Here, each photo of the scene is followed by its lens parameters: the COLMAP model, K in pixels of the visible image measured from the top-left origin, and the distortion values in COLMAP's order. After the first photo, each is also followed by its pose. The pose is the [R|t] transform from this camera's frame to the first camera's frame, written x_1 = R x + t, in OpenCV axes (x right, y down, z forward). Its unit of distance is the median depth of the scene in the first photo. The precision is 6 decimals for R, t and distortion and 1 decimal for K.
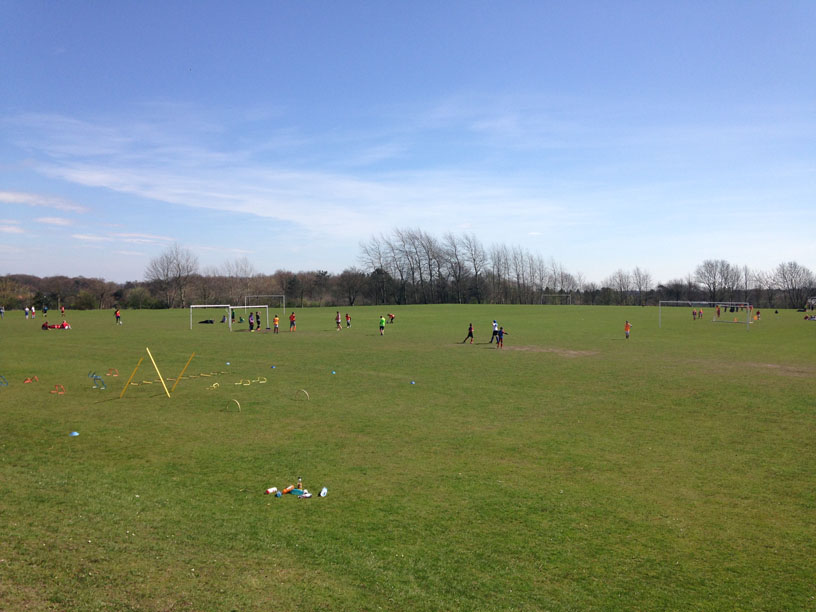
lens RADIAL K [[777.9, 0, 406.4], [0, 777.9, 302.0], [0, 0, 1]] dist [0.314279, -0.420976]
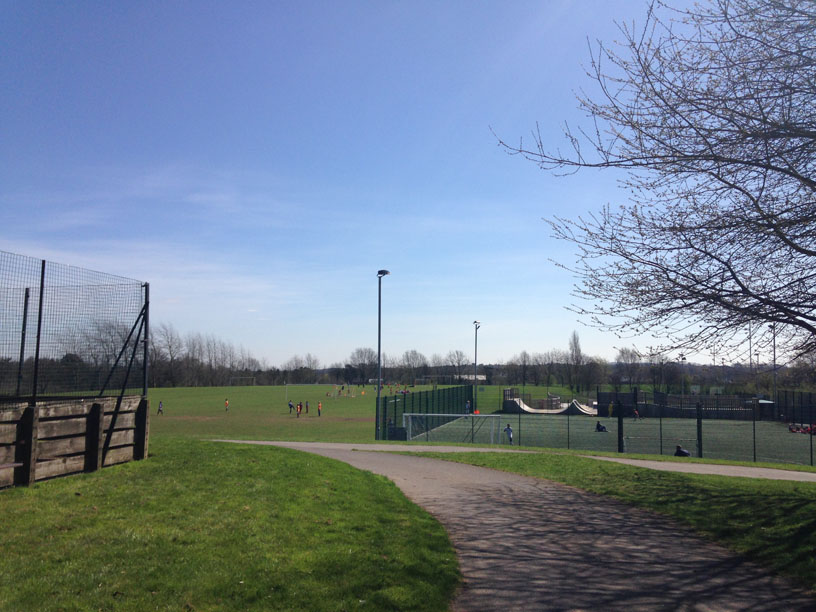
lens RADIAL K [[790.8, 0, 408.6], [0, 790.8, 275.9], [0, 0, 1]] dist [0.295450, -0.457603]
pose [[0.936897, 0.032550, 0.348087, 0.000672], [0.013530, 0.991534, -0.129138, -0.000869], [-0.349344, 0.125699, 0.928525, -0.200591]]
